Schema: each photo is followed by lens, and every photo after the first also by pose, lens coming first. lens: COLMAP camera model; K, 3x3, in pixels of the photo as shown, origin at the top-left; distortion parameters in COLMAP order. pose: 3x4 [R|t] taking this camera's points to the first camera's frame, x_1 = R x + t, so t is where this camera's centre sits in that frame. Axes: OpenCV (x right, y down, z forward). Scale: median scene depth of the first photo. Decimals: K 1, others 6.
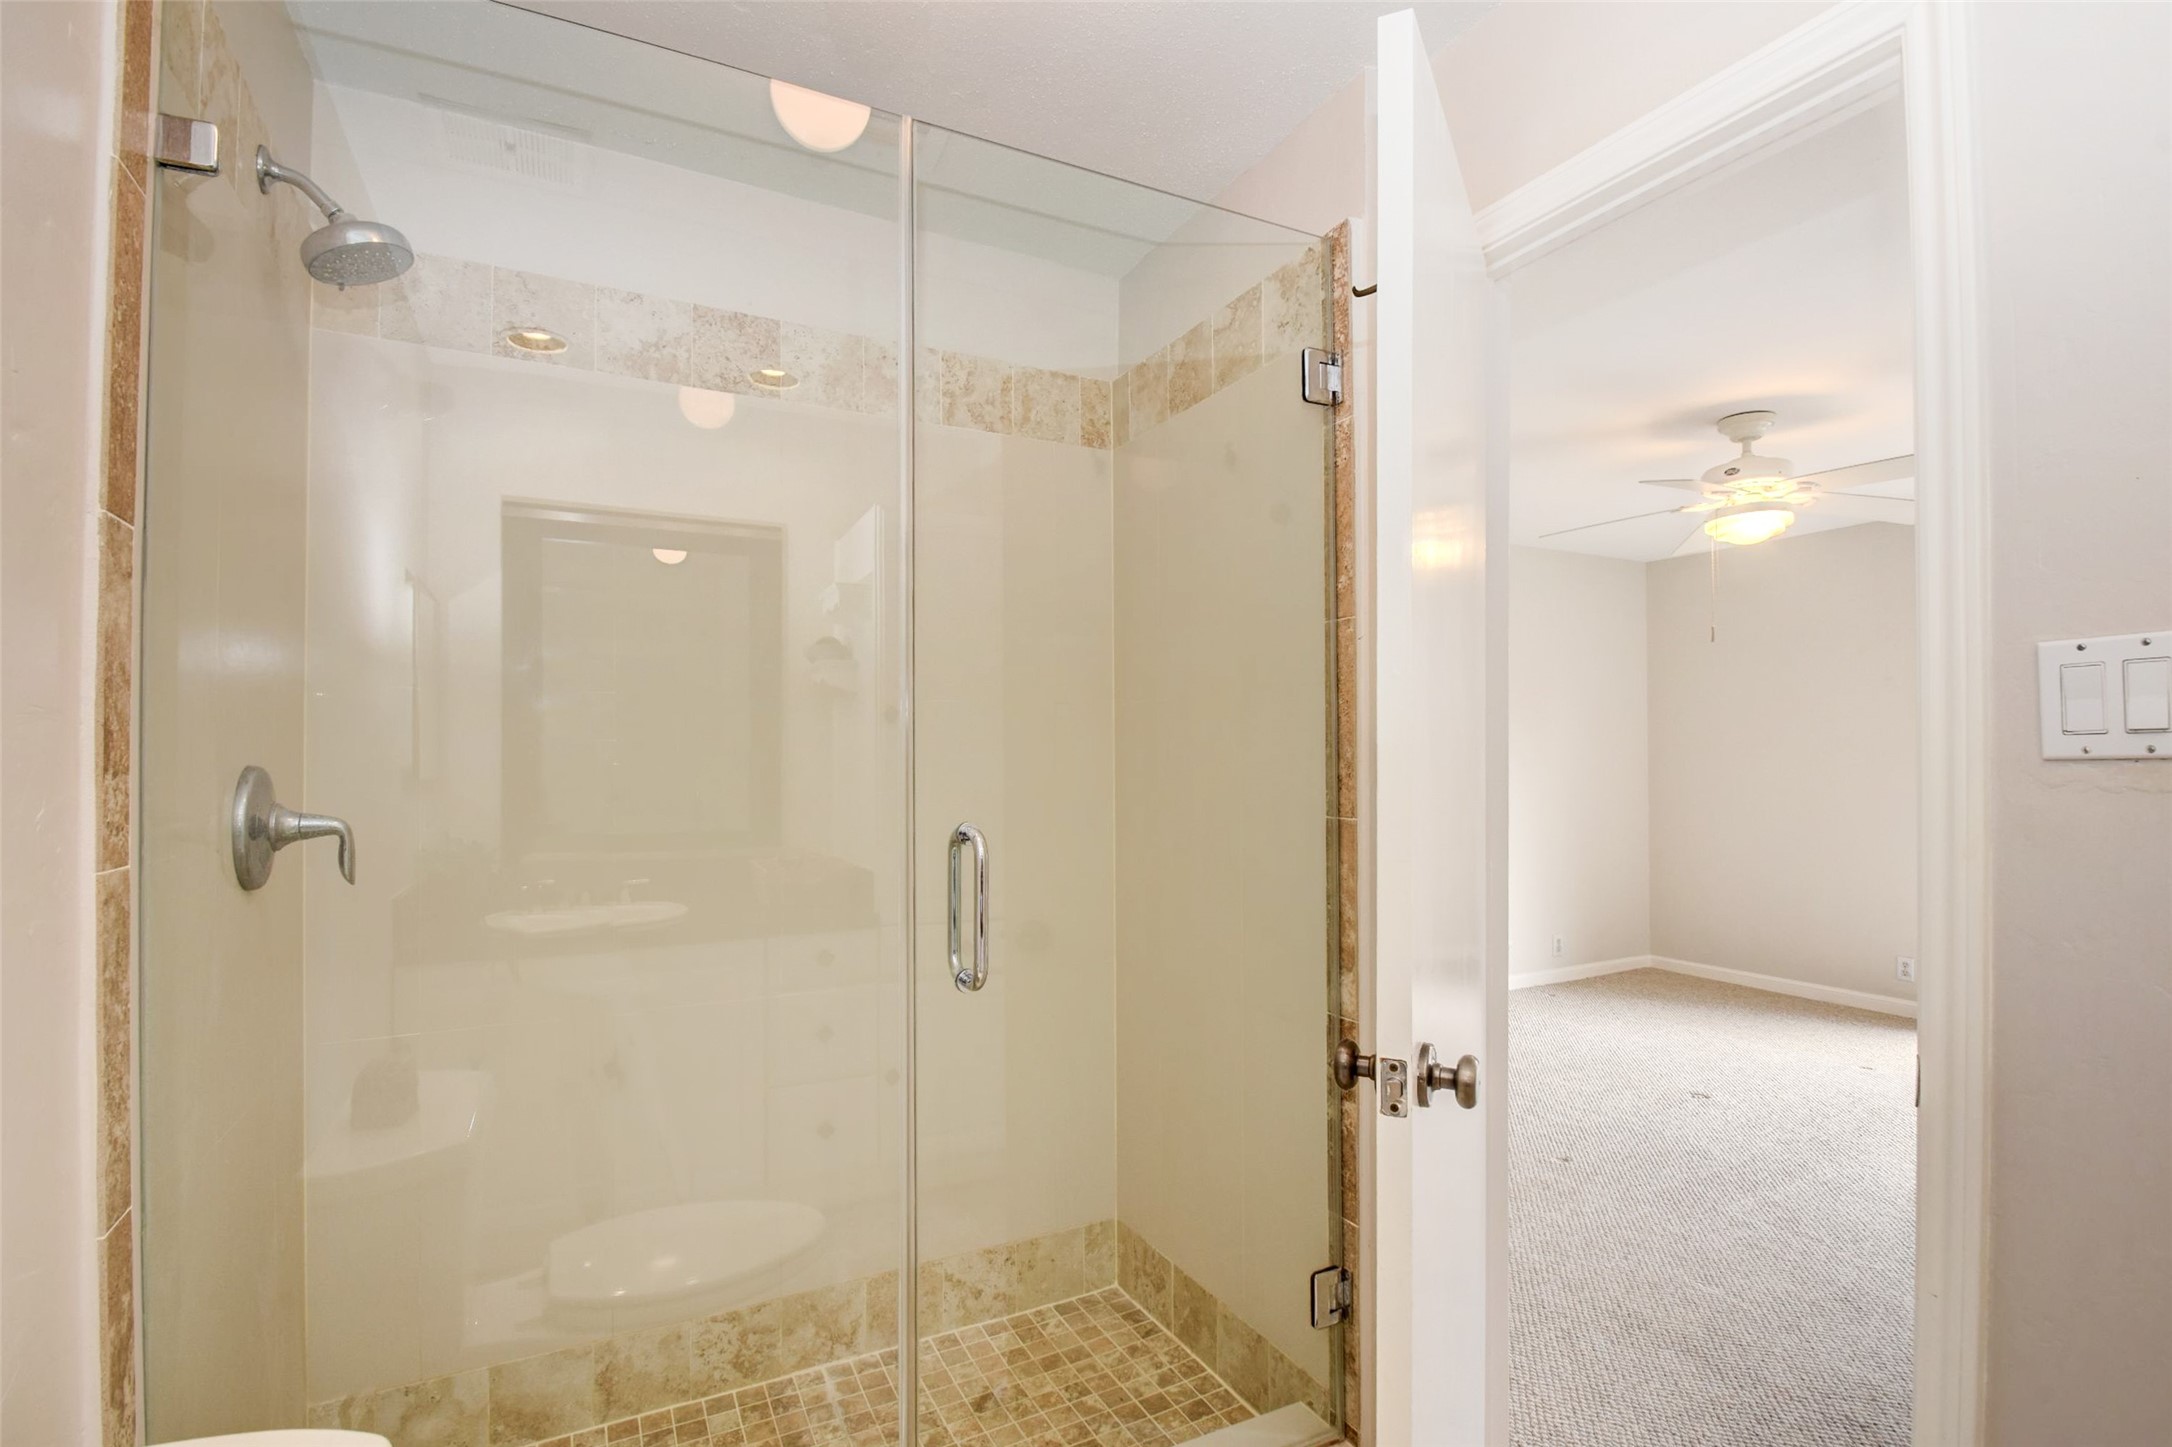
lens RADIAL K [[963.2, 0, 1103.9], [0, 963.2, 746.2], [0, 0, 1]] dist [-0.001344, -0.011214]
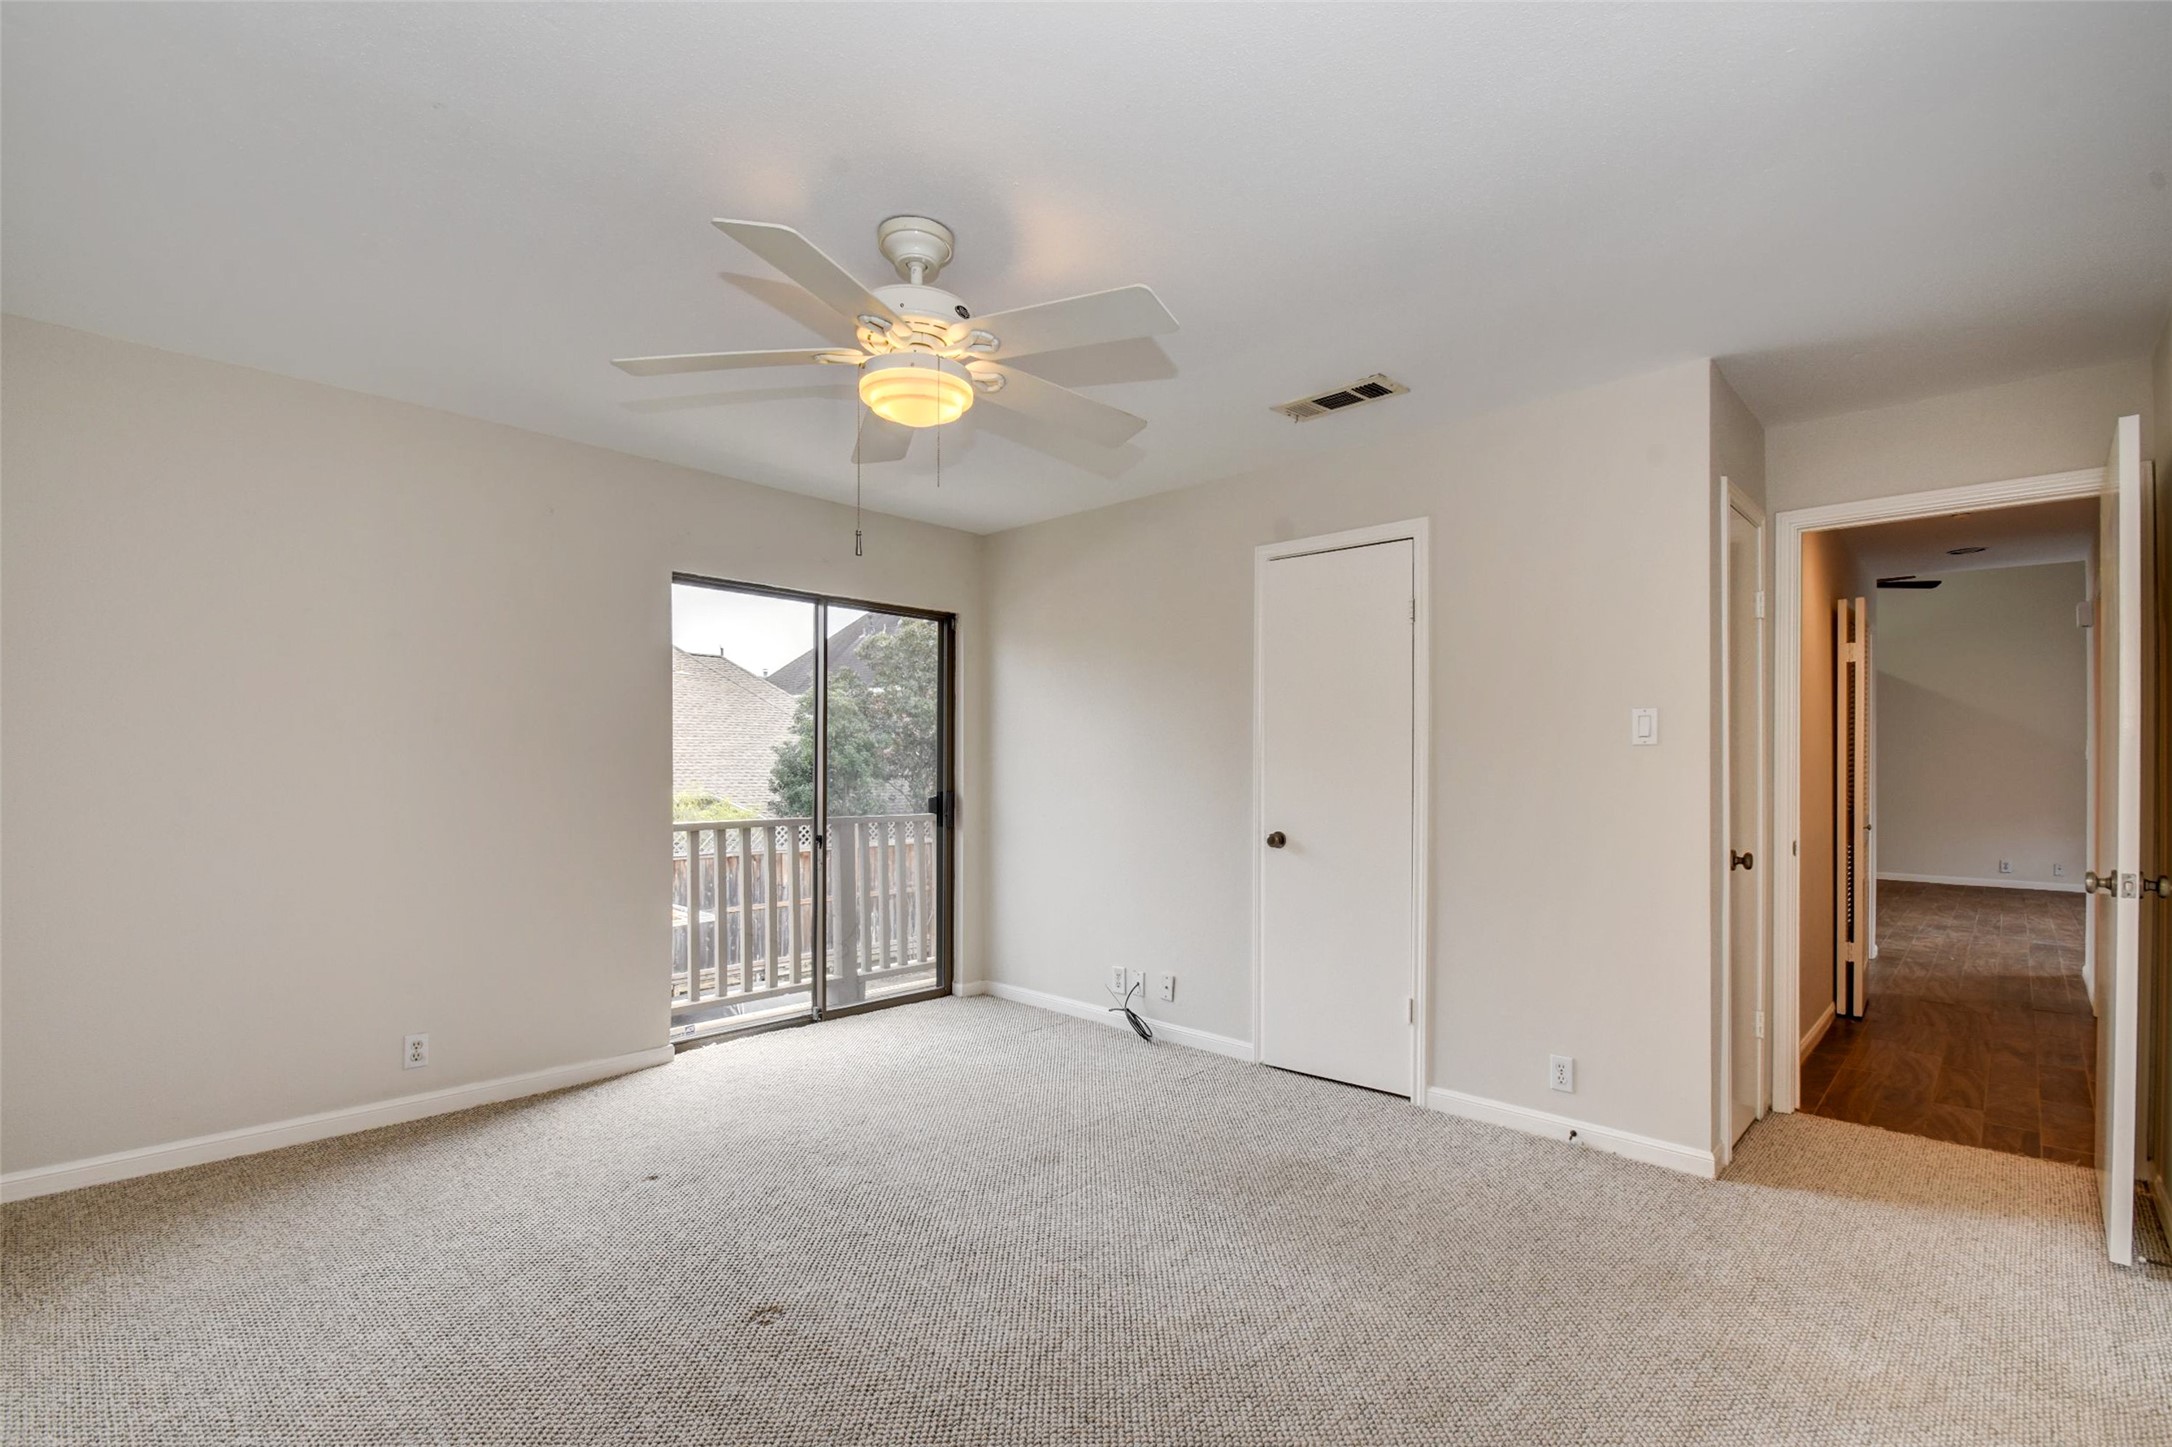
lens RADIAL K [[963.2, 0, 1103.9], [0, 963.2, 746.2], [0, 0, 1]] dist [-0.001344, -0.011214]
pose [[-0.341759, 0.026409, 0.939416, -0.008178], [-0.010368, 0.999438, -0.031868, 0.024567], [-0.939730, -0.020631, -0.341294, 0.756832]]
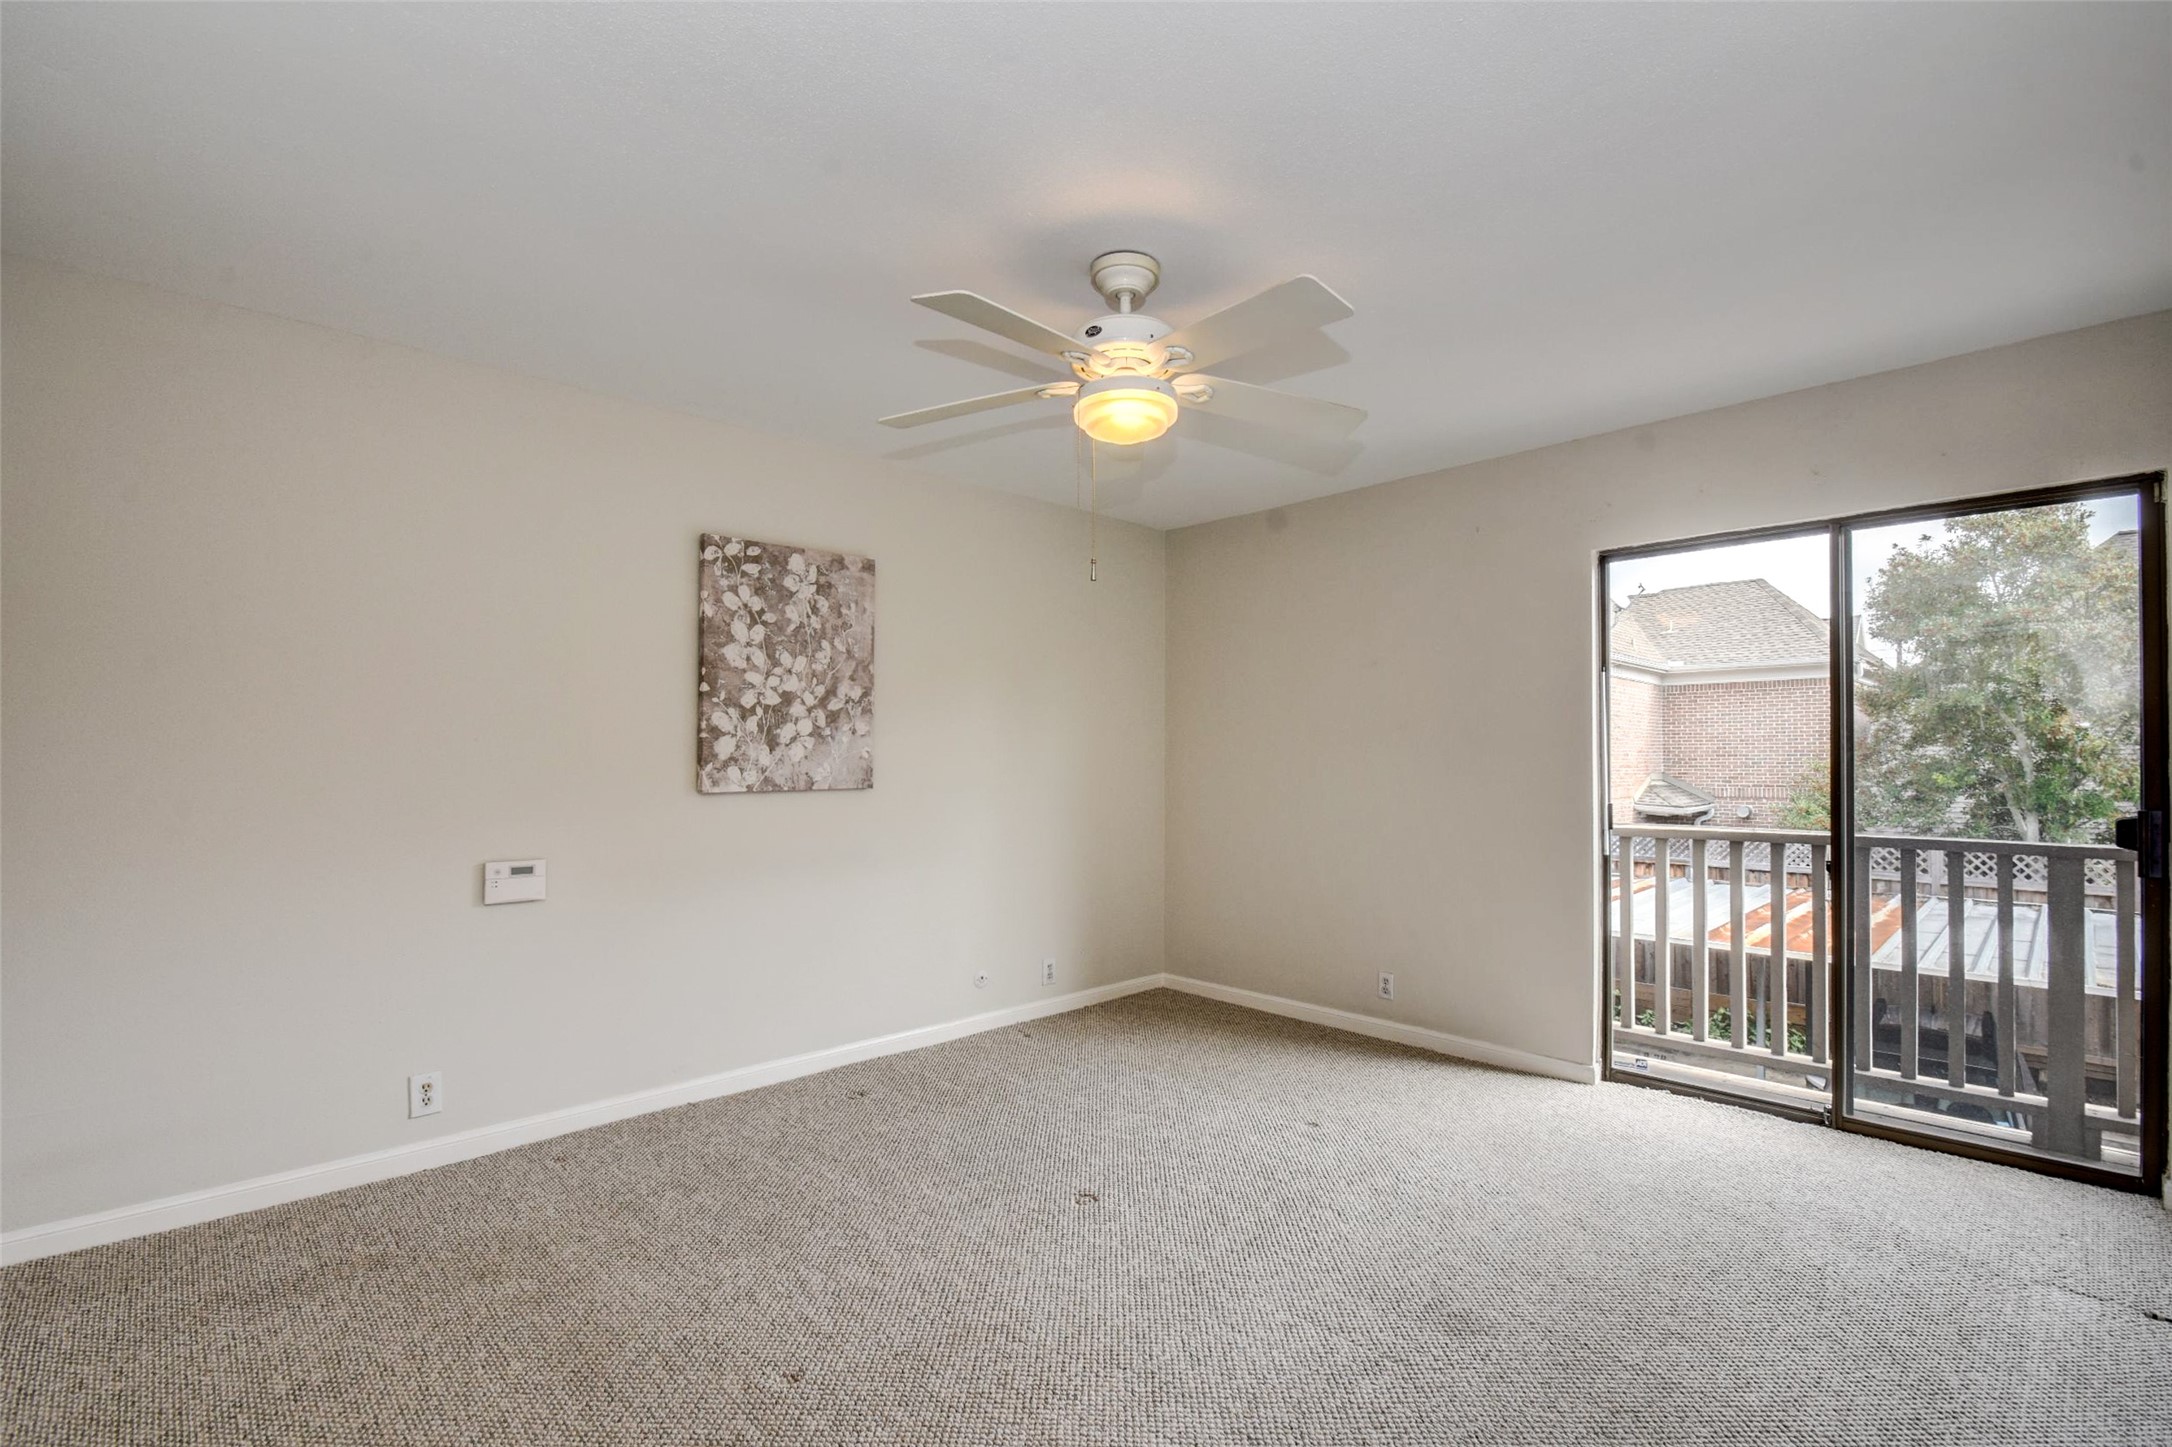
lens RADIAL K [[963.2, 0, 1103.9], [0, 963.2, 746.2], [0, 0, 1]] dist [-0.001344, -0.011214]
pose [[0.950481, 0.013590, 0.310485, 0.297487], [-0.014150, 0.999900, -0.000449, 0.011716], [-0.310460, -0.003966, 0.950578, 0.218766]]
